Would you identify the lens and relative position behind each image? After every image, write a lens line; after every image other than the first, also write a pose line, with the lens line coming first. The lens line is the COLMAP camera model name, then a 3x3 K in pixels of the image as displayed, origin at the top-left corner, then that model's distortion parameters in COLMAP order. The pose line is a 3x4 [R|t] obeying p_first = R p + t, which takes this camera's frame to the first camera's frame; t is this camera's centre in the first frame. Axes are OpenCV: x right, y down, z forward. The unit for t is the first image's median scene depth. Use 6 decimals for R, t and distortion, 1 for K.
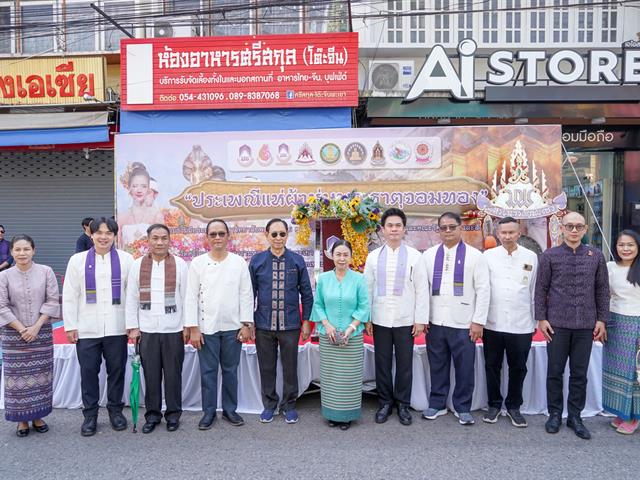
lens RADIAL K [[477.7, 0, 320.0], [0, 477.7, 240.0], [0, 0, 1]] dist [-0.039921, 0.023770]
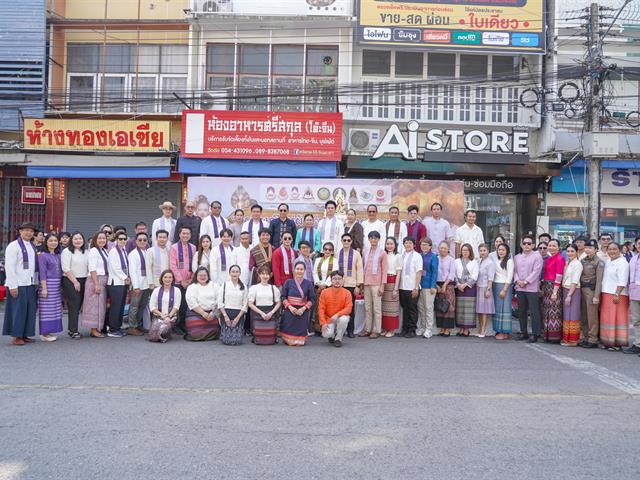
lens RADIAL K [[477.7, 0, 320.0], [0, 477.7, 240.0], [0, 0, 1]] dist [-0.039921, 0.023770]
pose [[0.998576, 0.028431, 0.045147, -0.048496], [-0.026341, 0.998583, -0.046232, 0.041217], [-0.046397, 0.044976, 0.997910, -0.496441]]
